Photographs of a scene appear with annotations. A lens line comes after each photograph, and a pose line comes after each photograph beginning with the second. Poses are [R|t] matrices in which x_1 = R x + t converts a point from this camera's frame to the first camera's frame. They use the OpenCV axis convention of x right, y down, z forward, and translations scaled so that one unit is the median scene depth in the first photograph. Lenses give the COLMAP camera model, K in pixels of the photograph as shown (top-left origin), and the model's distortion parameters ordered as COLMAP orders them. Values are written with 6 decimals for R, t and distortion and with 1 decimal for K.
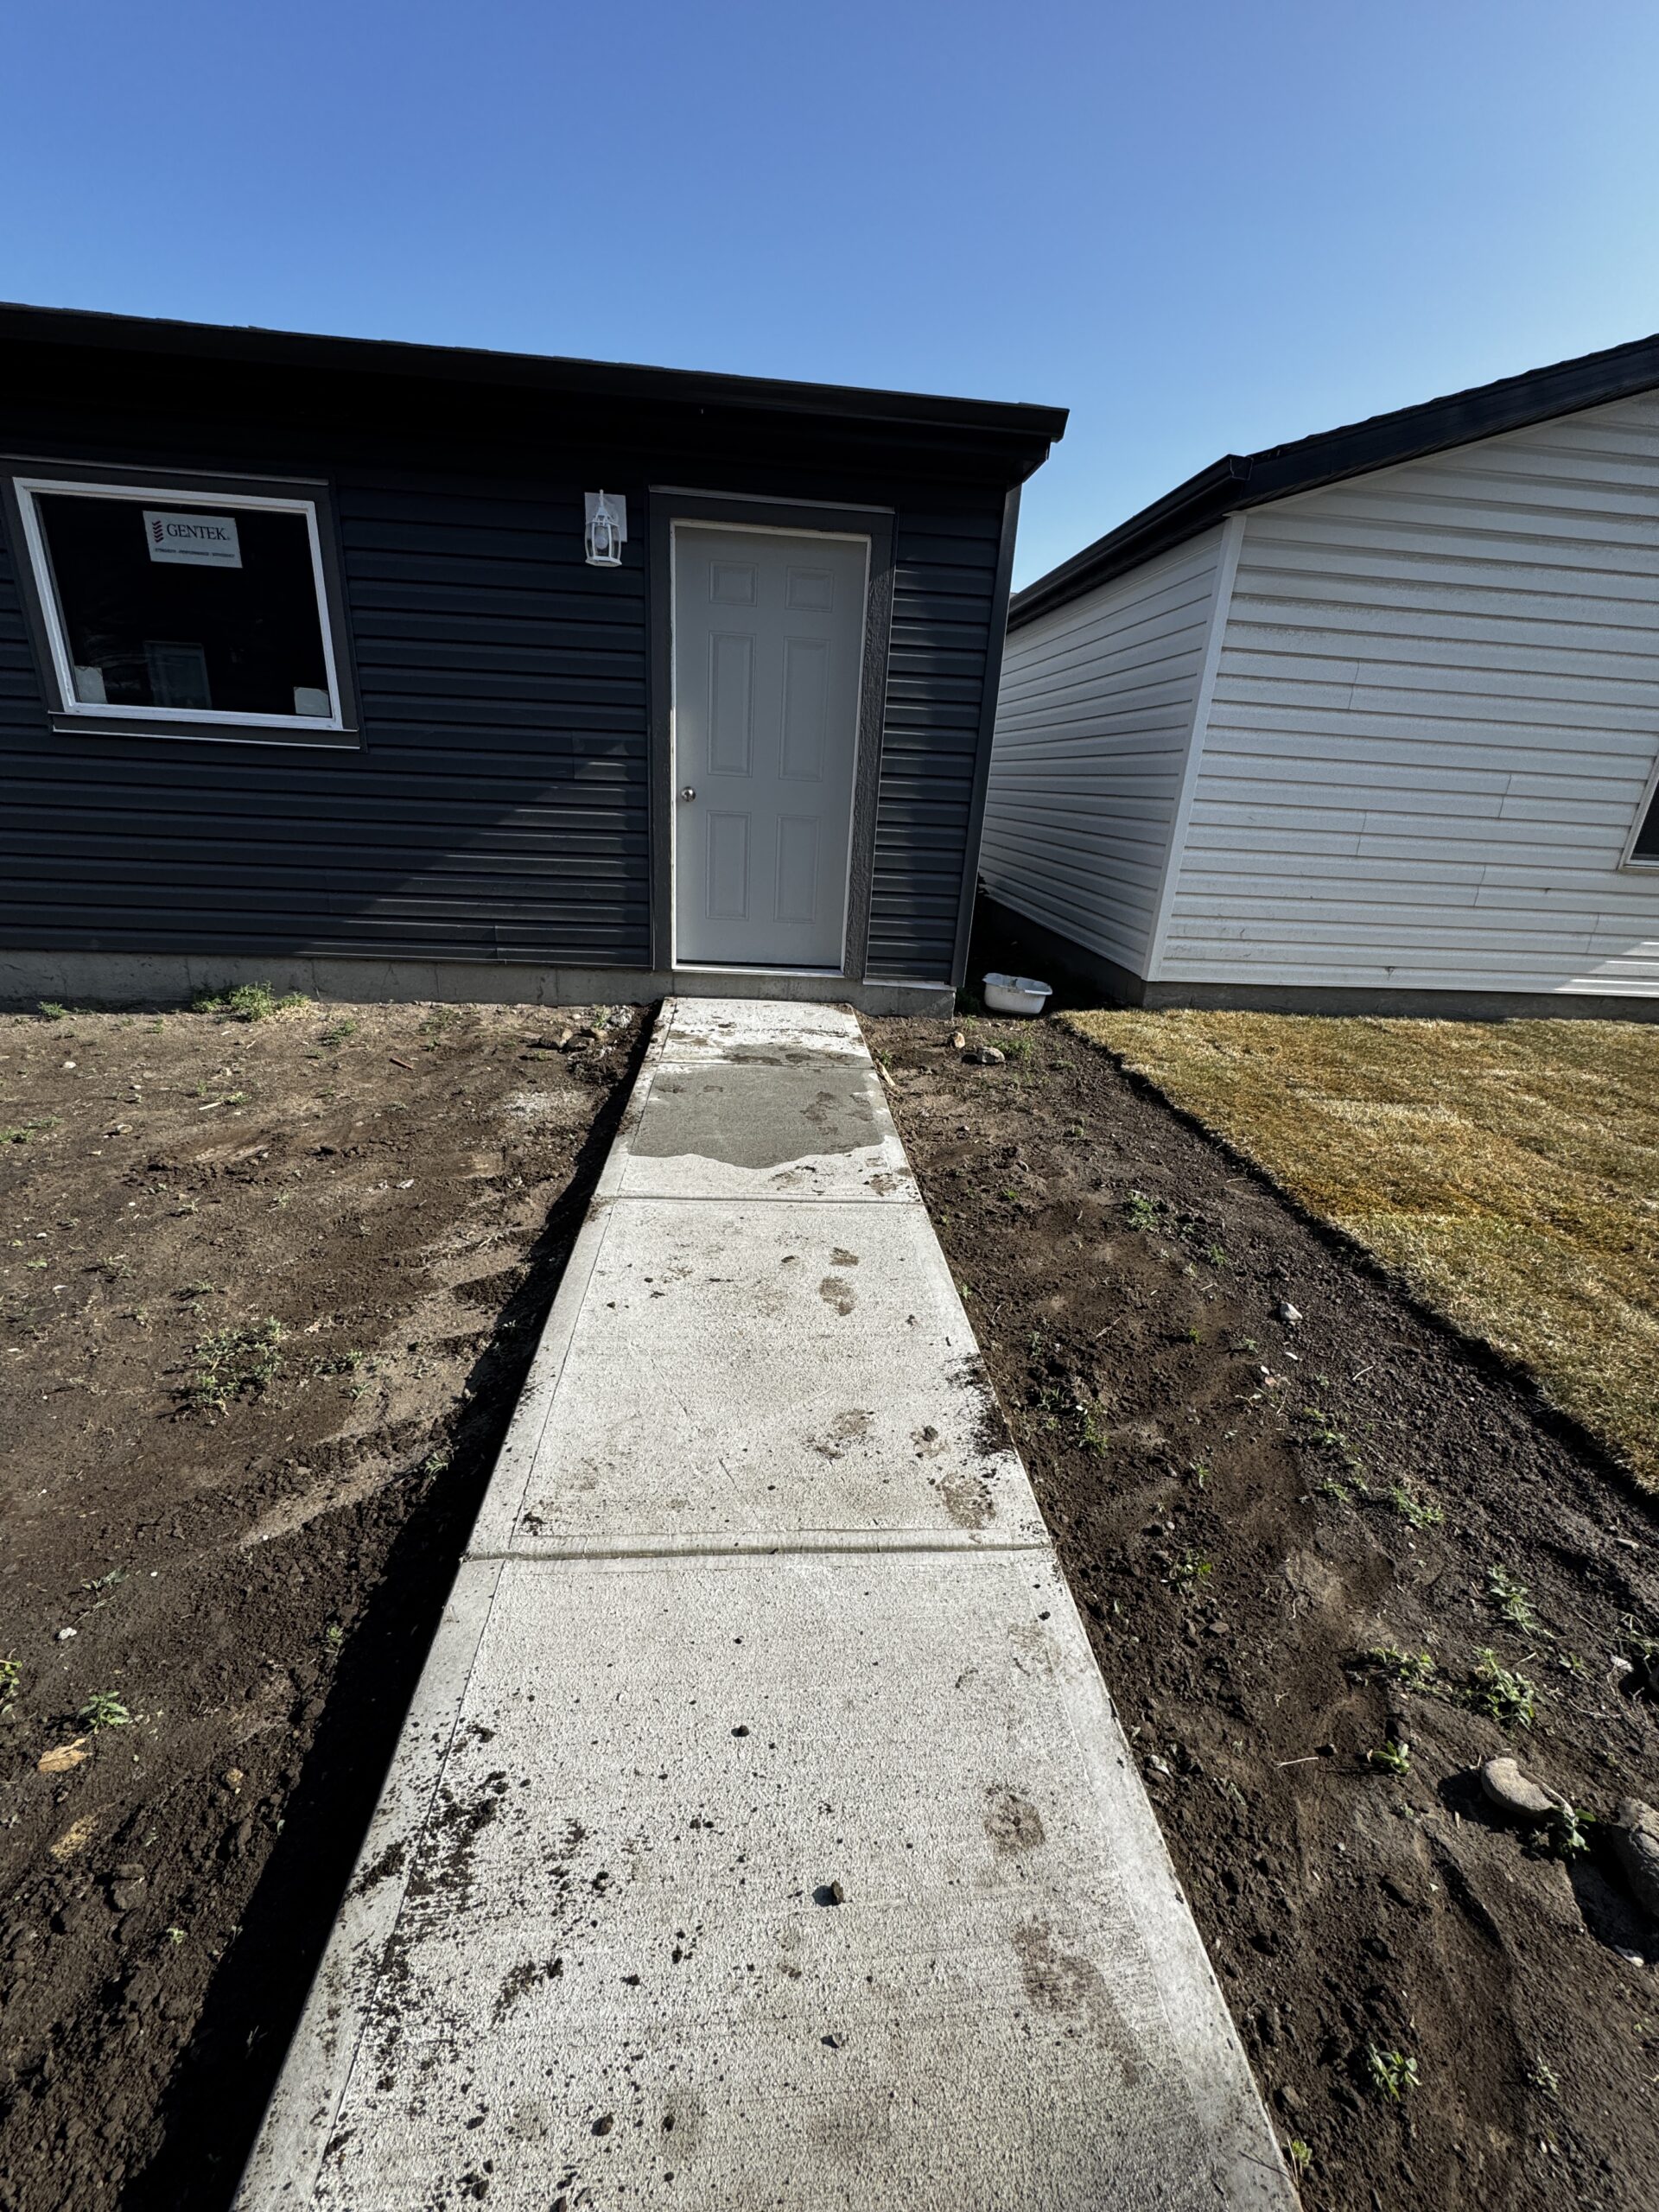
lens RADIAL K [[883.8, 0, 820.0], [0, 883.8, 1105.7], [0, 0, 1]] dist [-0.002950, -0.000799]
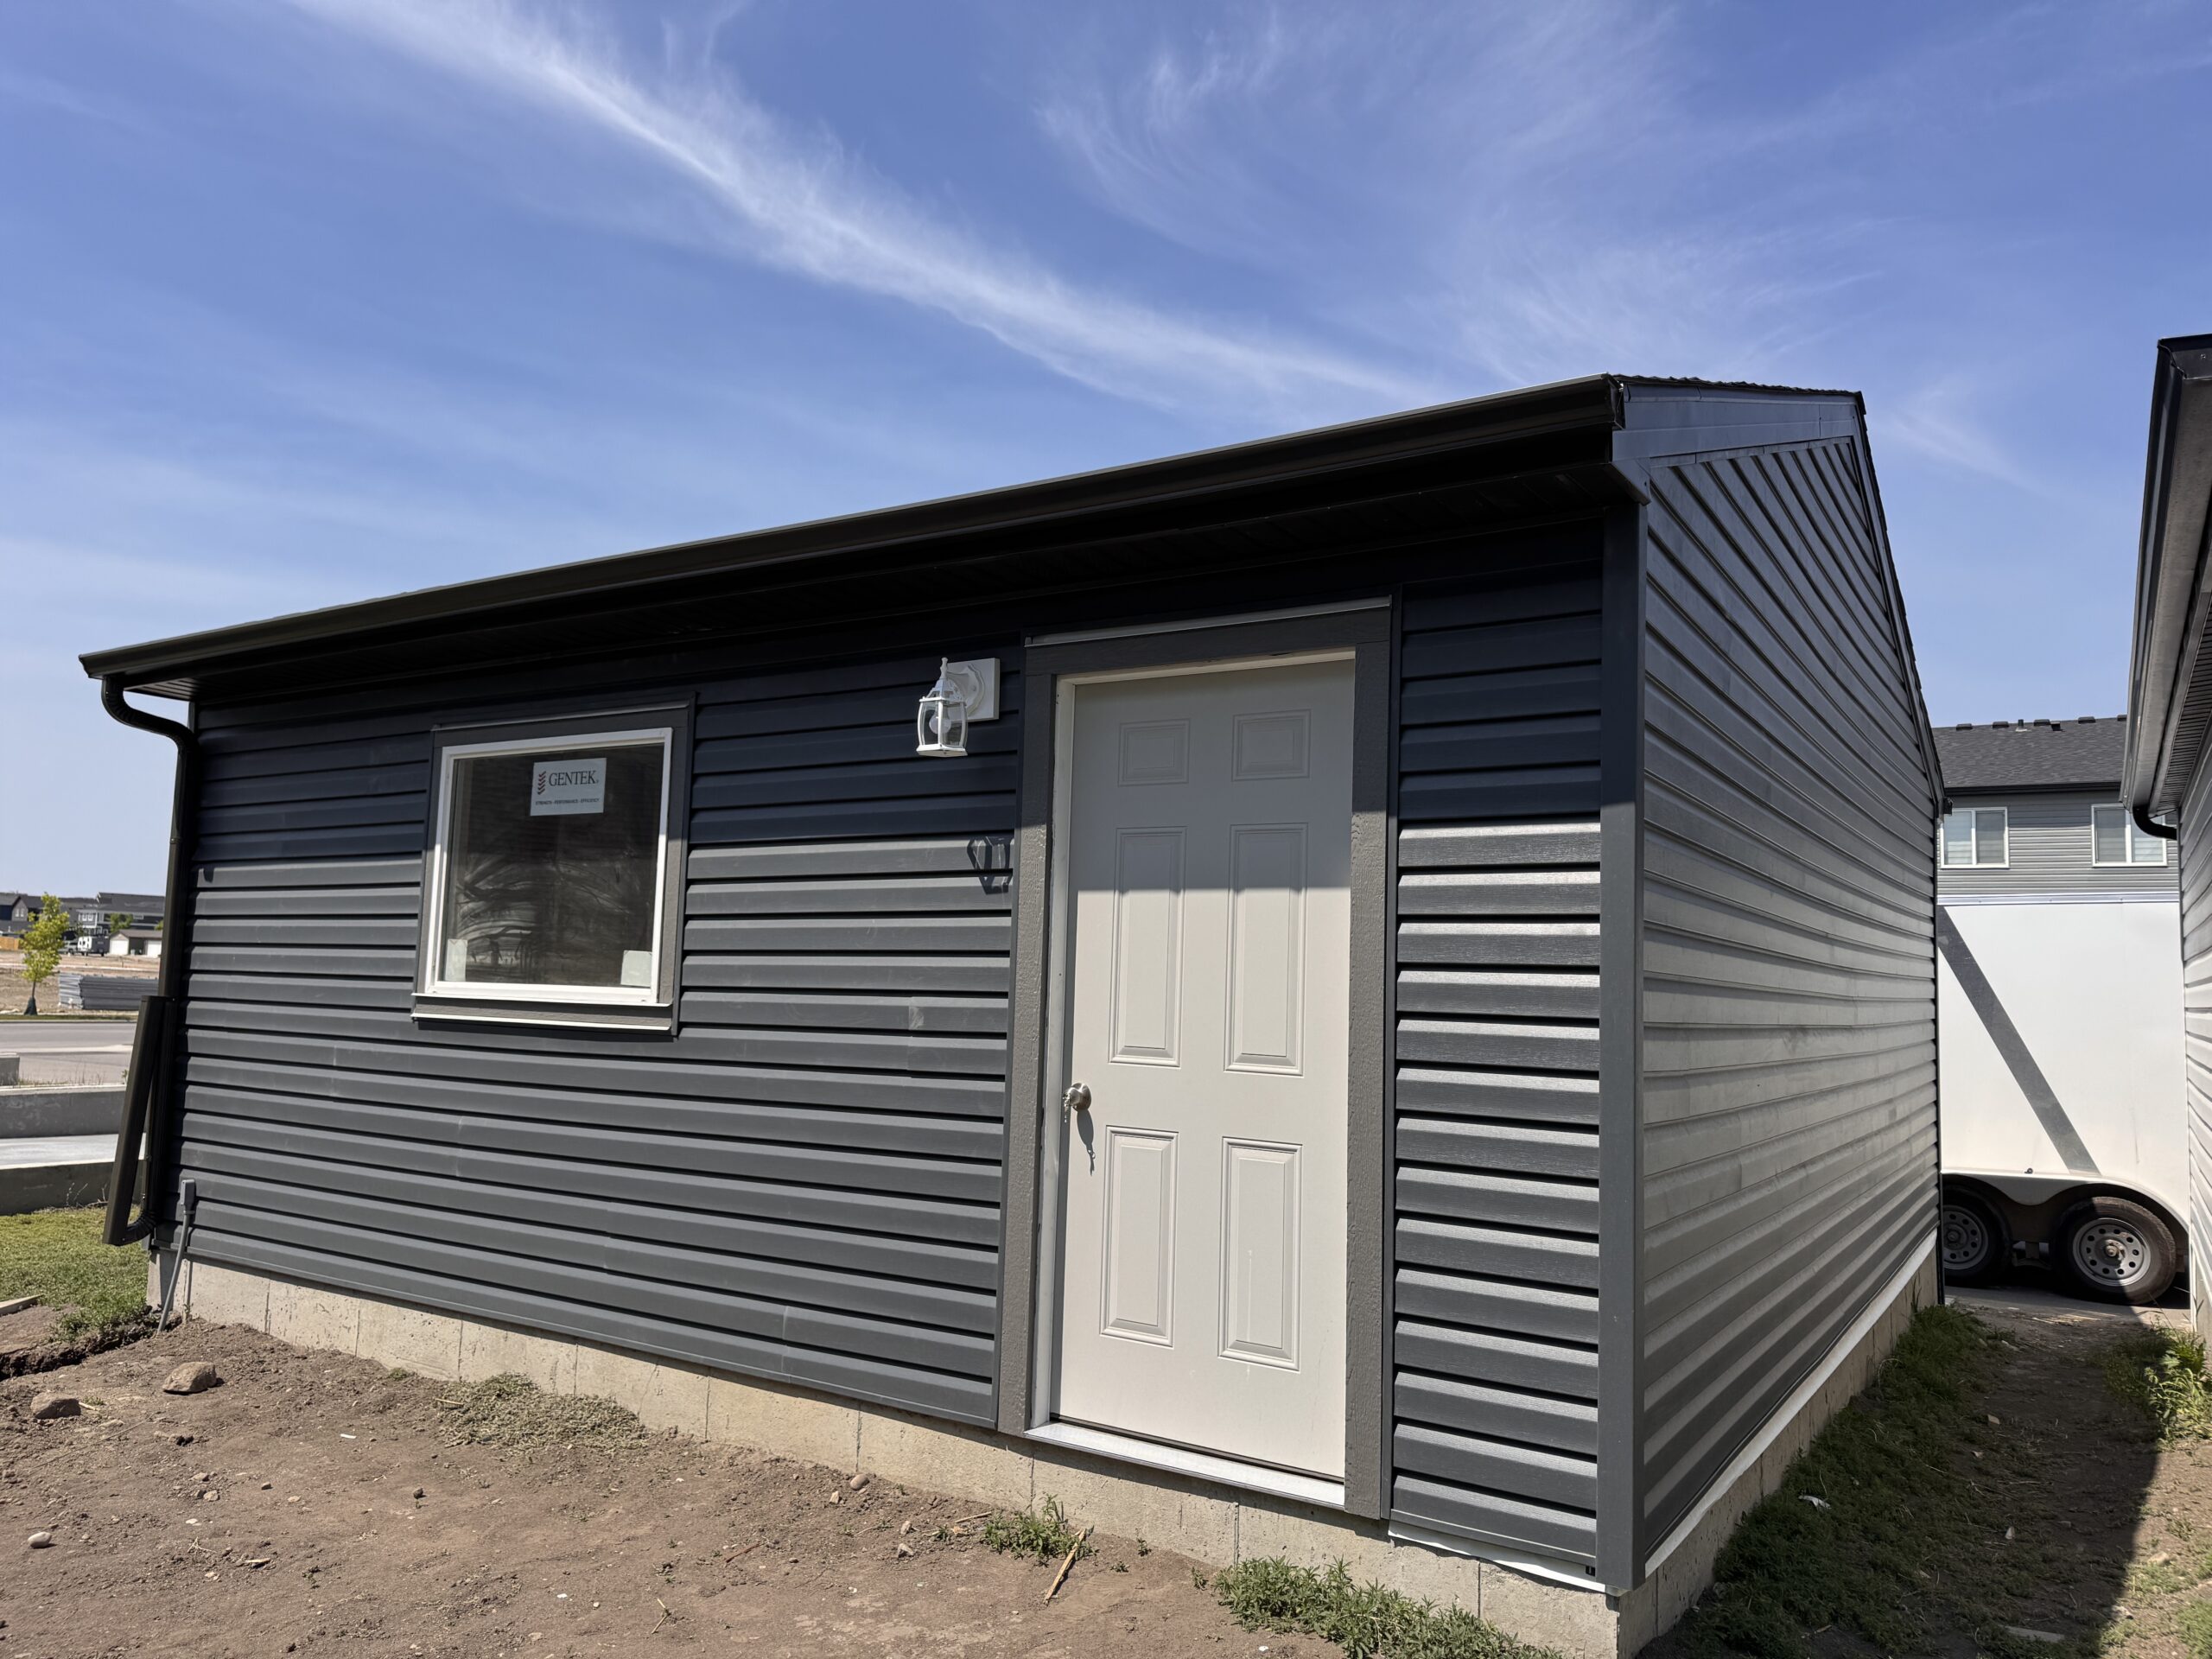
lens RADIAL K [[1552.1, 0, 1113.9], [0, 1552.1, 826.8], [0, 0, 1]] dist [0.013259, 0.001583]
pose [[0.809127, -0.093231, -0.580191, 0.494691], [-0.193469, 0.890025, -0.412827, -0.119856], [0.554873, 0.446278, 0.702105, 0.291019]]
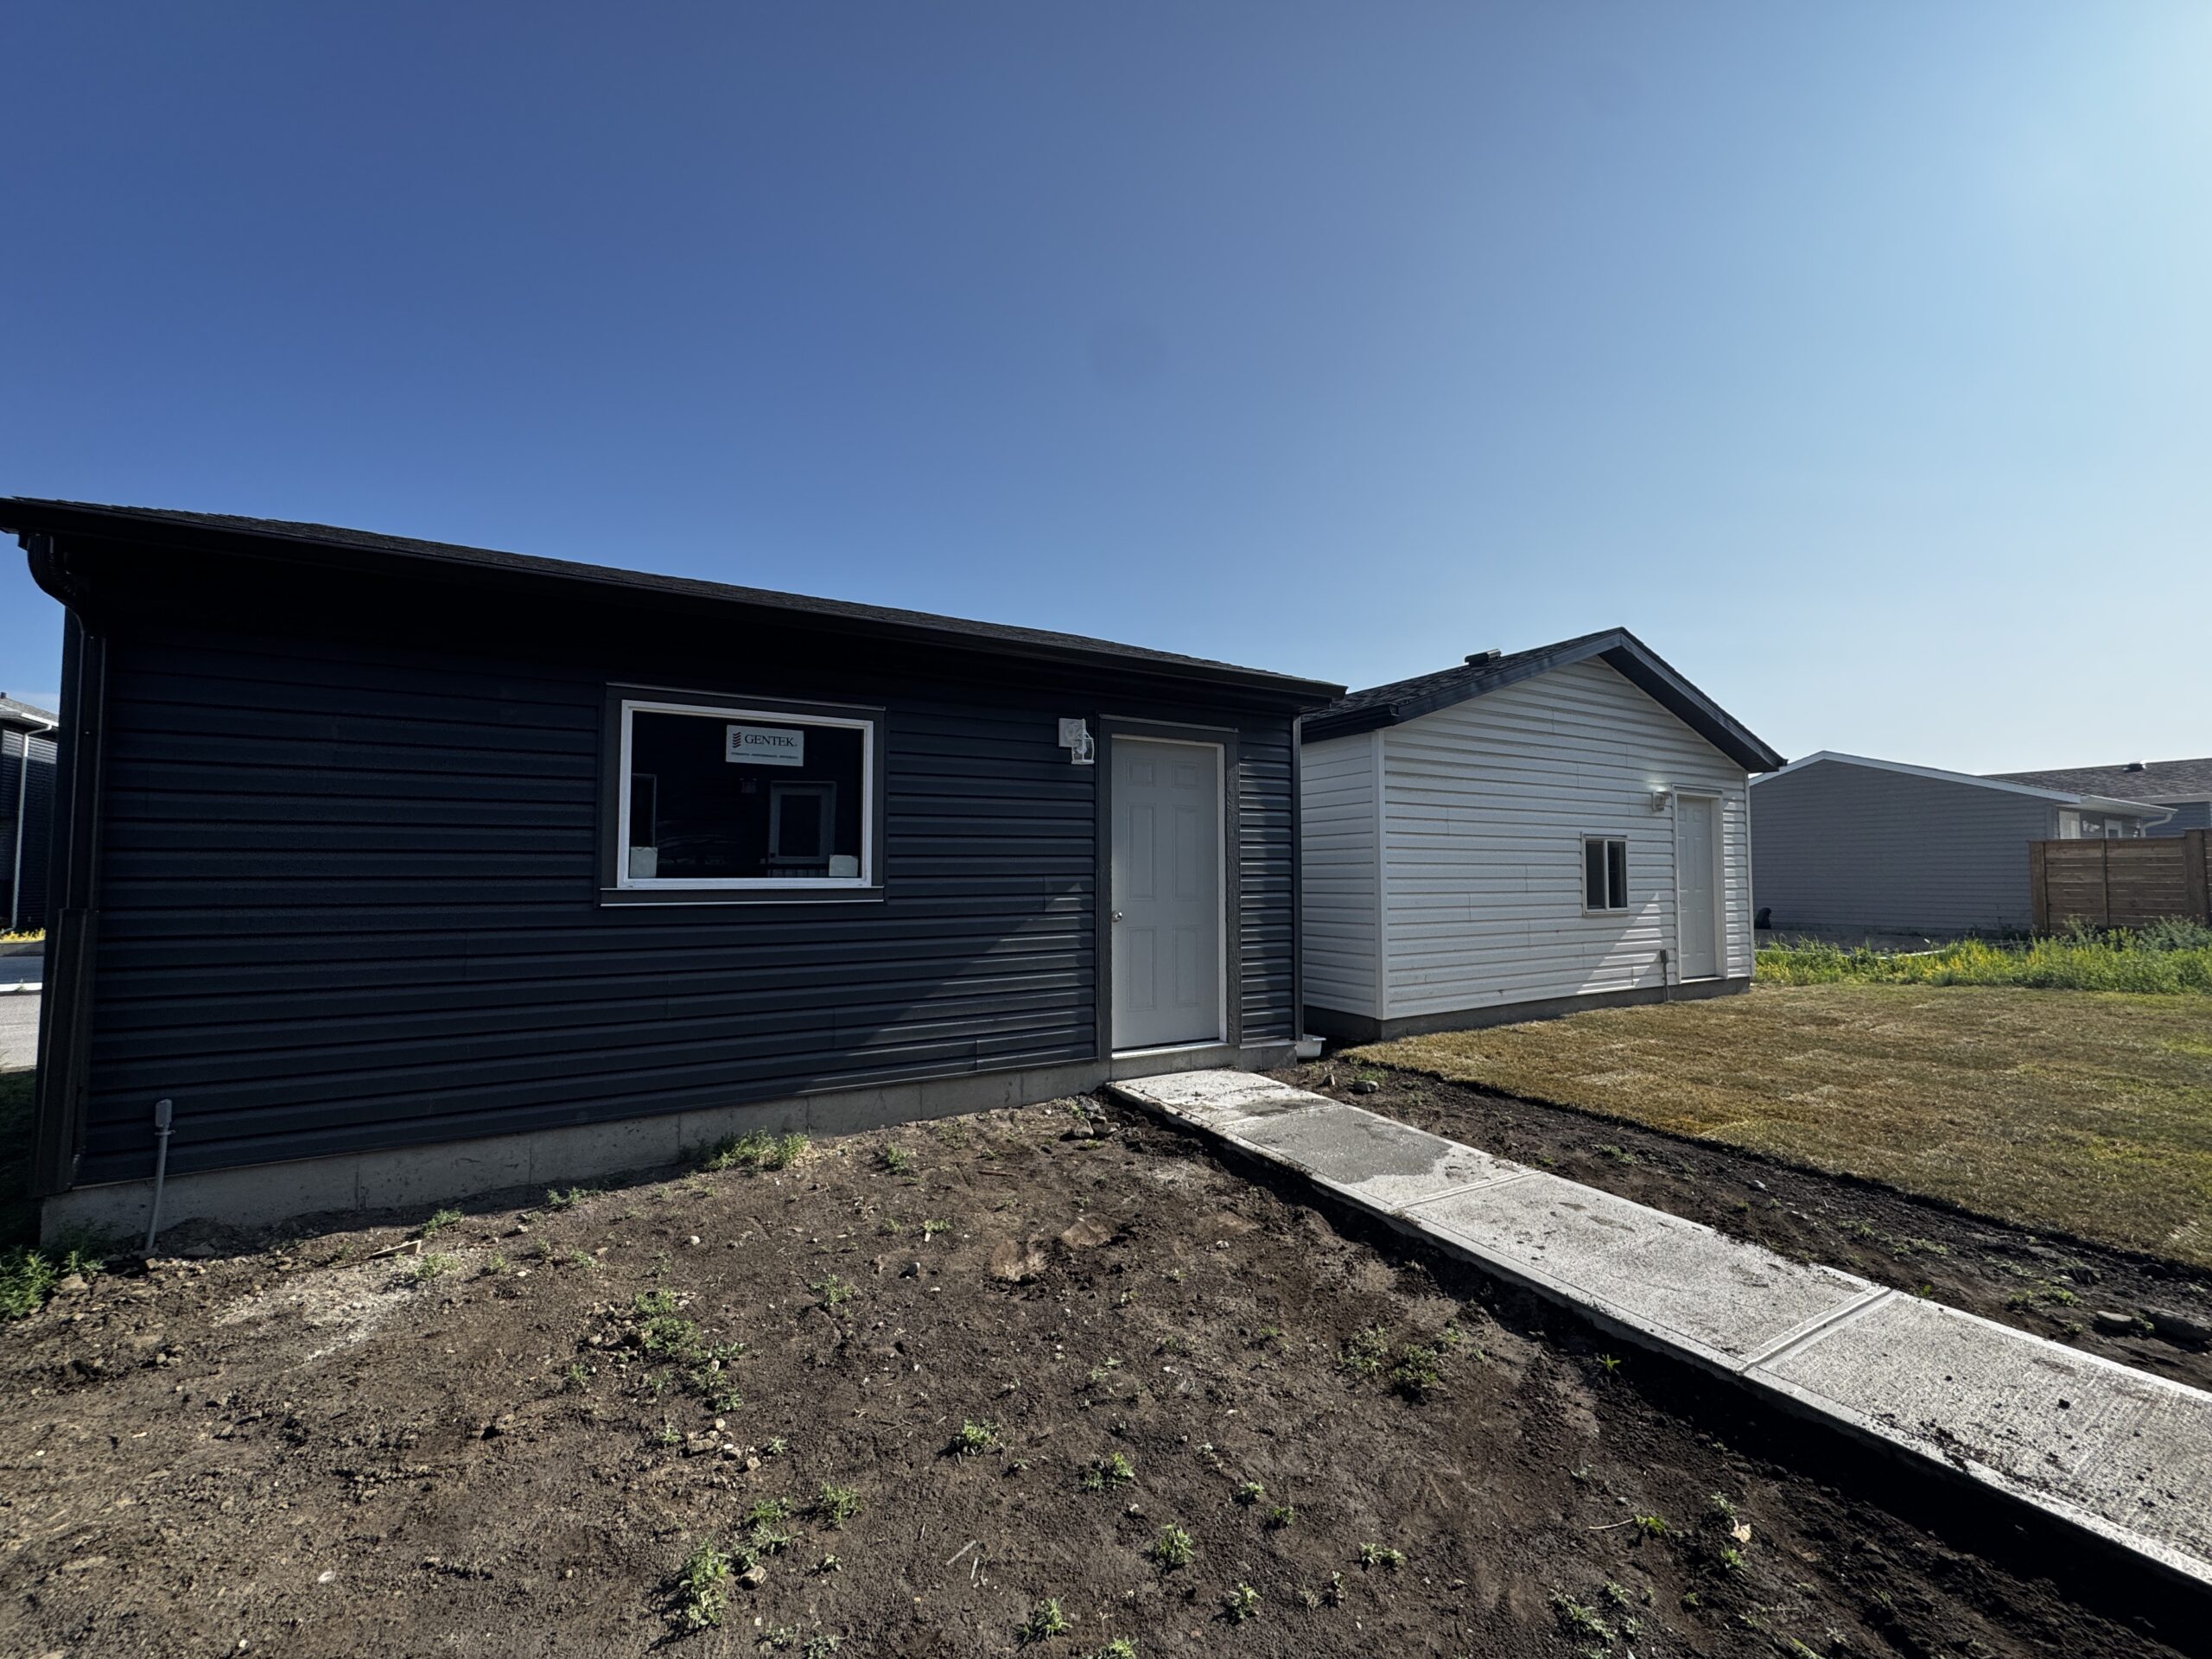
lens RADIAL K [[883.8, 0, 1099.3], [0, 883.8, 831.8], [0, 0, 1]] dist [-0.002950, -0.000799]
pose [[0.904603, -0.035682, 0.424758, -0.794787], [0.197169, 0.918503, -0.342750, -0.035187], [-0.377912, 0.393802, 0.837916, -0.125576]]
